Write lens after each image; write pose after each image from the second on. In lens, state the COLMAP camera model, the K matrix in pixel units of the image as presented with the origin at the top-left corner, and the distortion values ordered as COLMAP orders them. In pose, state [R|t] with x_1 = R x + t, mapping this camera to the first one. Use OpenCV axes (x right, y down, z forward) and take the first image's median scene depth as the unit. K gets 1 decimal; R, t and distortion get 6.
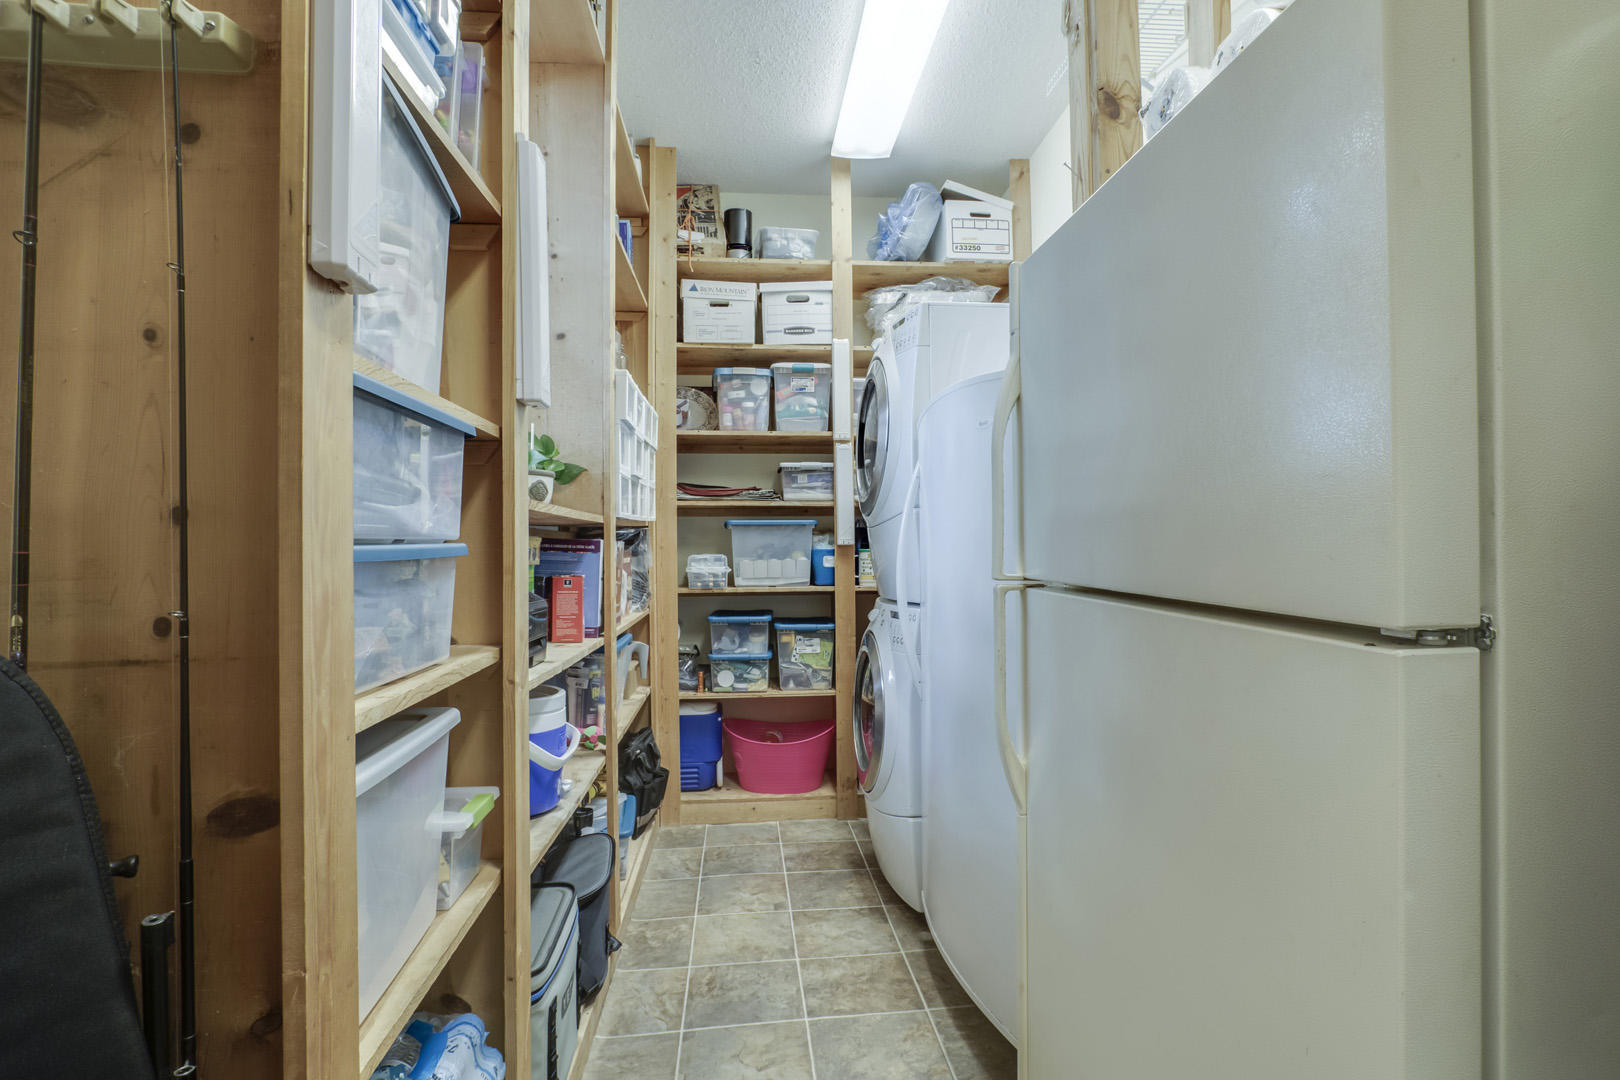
lens RADIAL K [[750.6, 0, 794.5], [0, 750.6, 544.3], [0, 0, 1]] dist [-0.016085, 0.002816]
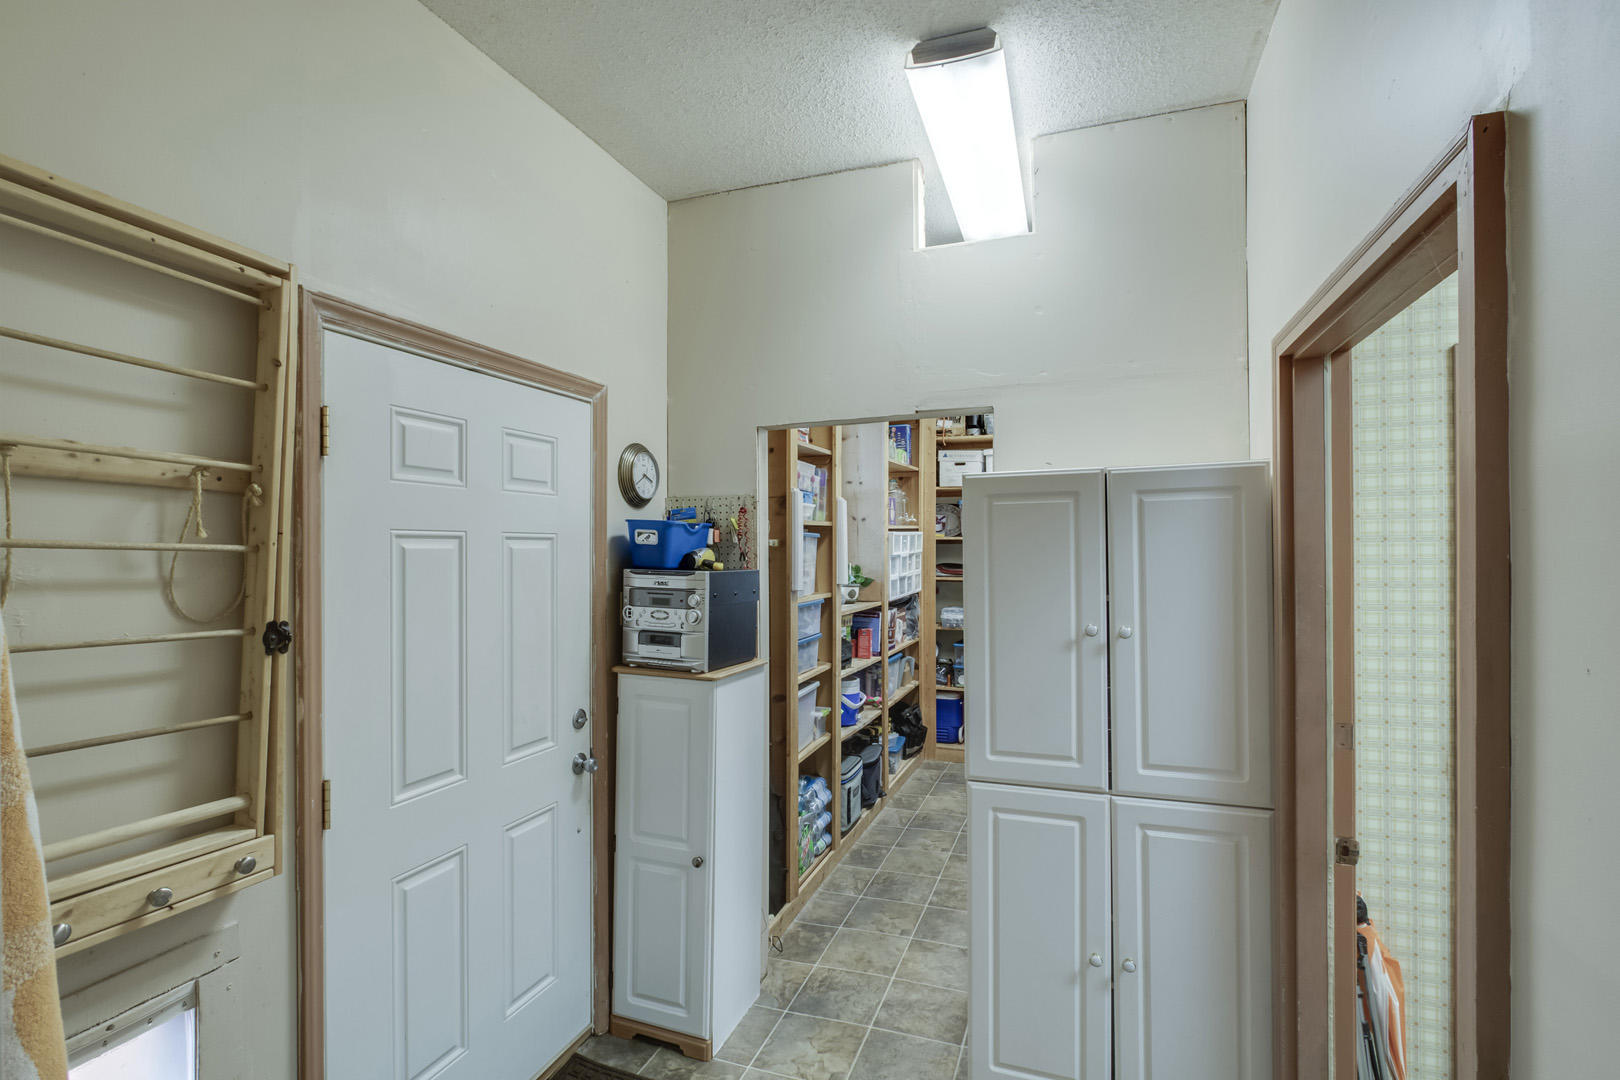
lens RADIAL K [[750.6, 0, 812.4], [0, 750.6, 542.9], [0, 0, 1]] dist [-0.016085, 0.002816]
pose [[0.904300, 0.004775, -0.426871, 0.394293], [-0.002626, 0.999981, 0.005623, -0.174106], [0.426889, -0.003964, 0.904295, -0.847333]]
